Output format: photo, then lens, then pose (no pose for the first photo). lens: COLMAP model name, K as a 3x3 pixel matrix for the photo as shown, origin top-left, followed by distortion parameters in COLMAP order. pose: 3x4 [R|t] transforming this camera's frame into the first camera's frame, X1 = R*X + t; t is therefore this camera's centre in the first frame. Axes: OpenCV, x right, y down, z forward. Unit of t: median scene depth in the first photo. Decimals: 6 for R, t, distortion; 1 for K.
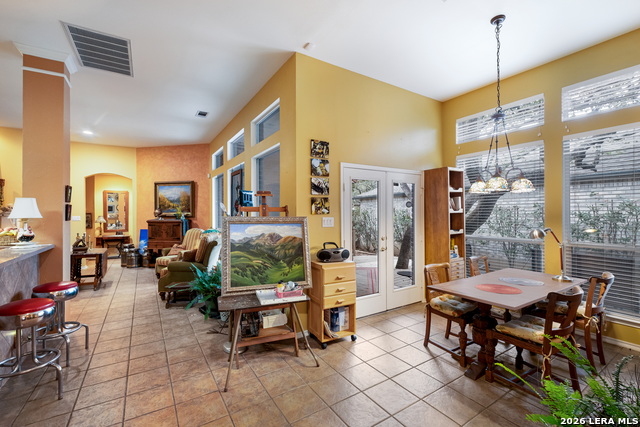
lens RADIAL K [[276.4, 0, 320.4], [0, 276.4, 210.9], [0, 0, 1]] dist [0.005144, -0.003824]
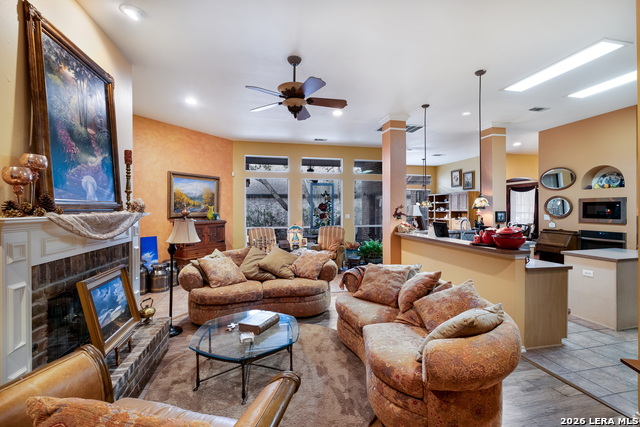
lens RADIAL K [[276.4, 0, 322.1], [0, 276.4, 209.4], [0, 0, 1]] dist [0.005144, -0.003824]
pose [[0.339068, 0.001675, 0.940760, -2.575877], [-0.005434, 0.999985, 0.000177, -0.009852], [-0.940746, -0.005172, 0.339072, 0.804377]]
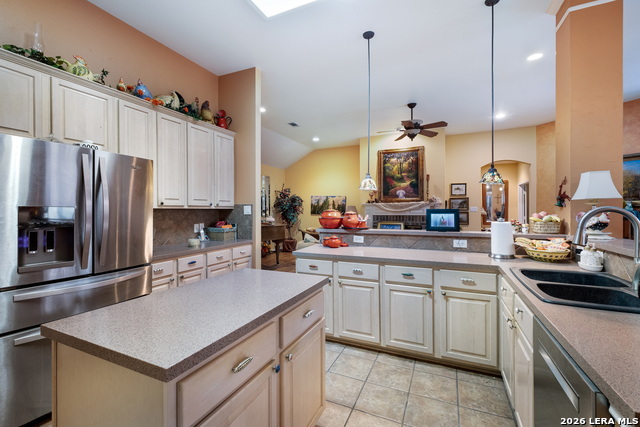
lens RADIAL K [[276.4, 0, 315.8], [0, 276.4, 209.4], [0, 0, 1]] dist [0.005144, -0.003824]
pose [[0.526272, -0.000429, -0.850316, -0.690720], [0.006698, 0.999971, 0.003641, 0.041558], [0.850290, -0.007611, 0.526260, -0.034576]]
